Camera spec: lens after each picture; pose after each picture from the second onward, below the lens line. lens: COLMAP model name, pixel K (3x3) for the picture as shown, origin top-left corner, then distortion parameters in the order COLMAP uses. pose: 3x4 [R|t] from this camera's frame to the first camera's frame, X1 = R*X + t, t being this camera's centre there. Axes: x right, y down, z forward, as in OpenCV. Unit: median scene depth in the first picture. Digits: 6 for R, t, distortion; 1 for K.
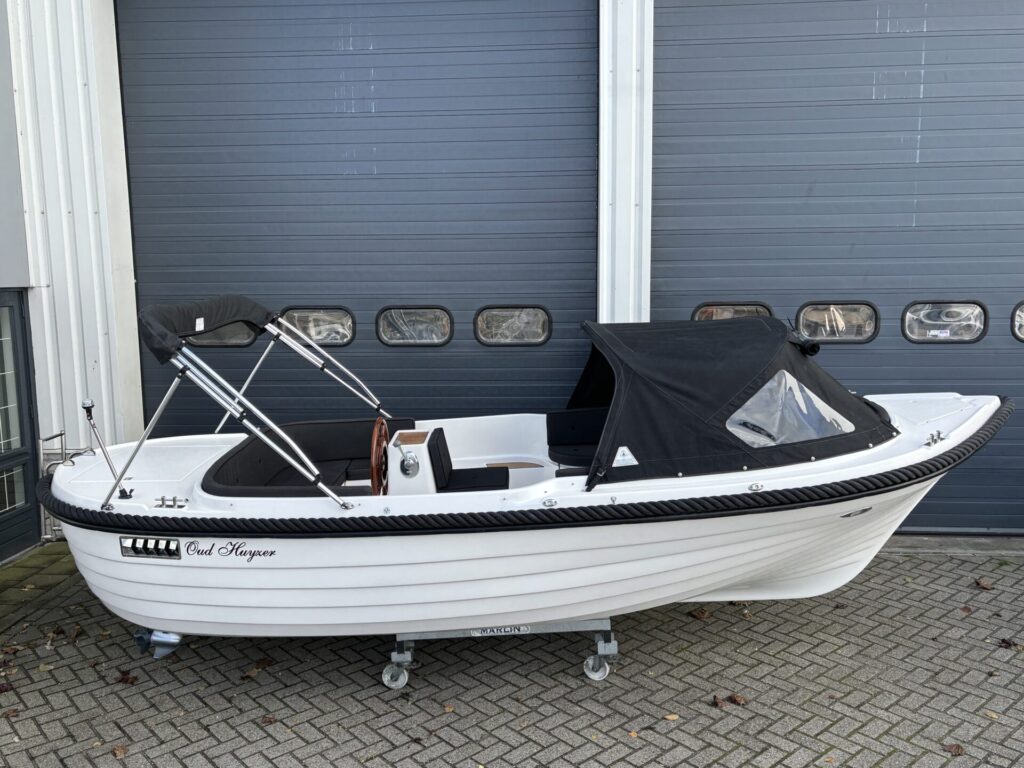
lens RADIAL K [[887.6, 0, 511.5], [0, 887.6, 382.9], [0, 0, 1]] dist [0.018694, 0.005731]
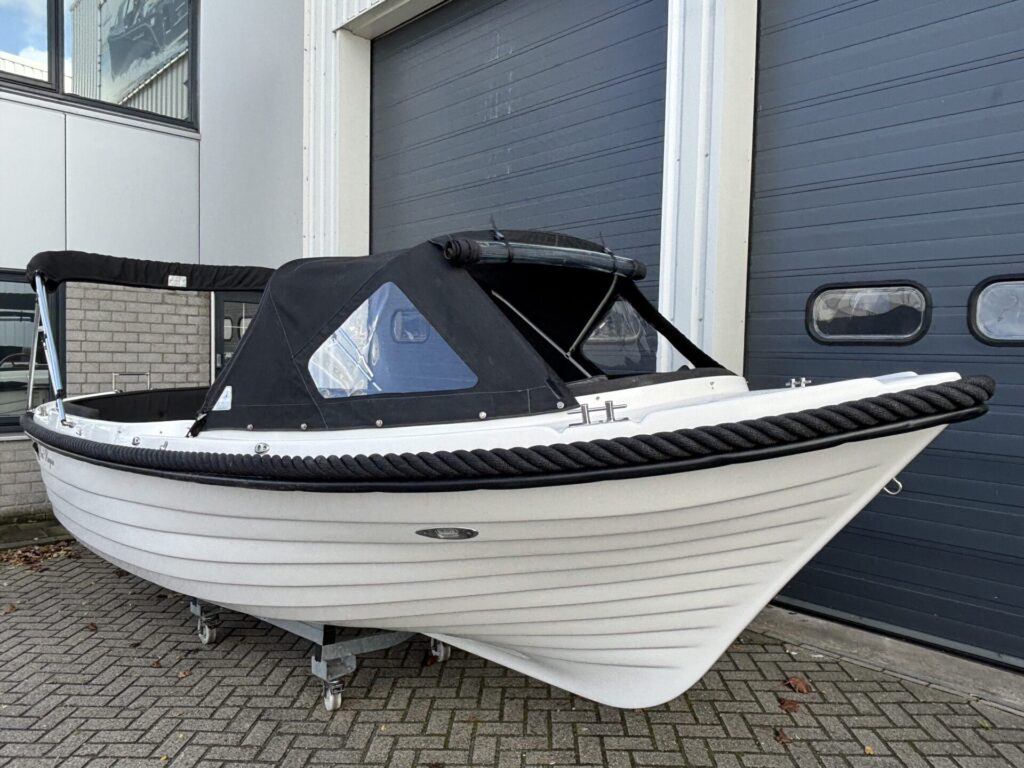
lens RADIAL K [[733.2, 0, 512.2], [0, 733.2, 385.3], [0, 0, 1]] dist [-0.005987, -0.006212]
pose [[0.733094, 0.054585, -0.677933, 0.675266], [-0.113122, 0.992676, -0.042399, 0.064758], [0.670654, 0.107771, 0.733900, 0.645865]]
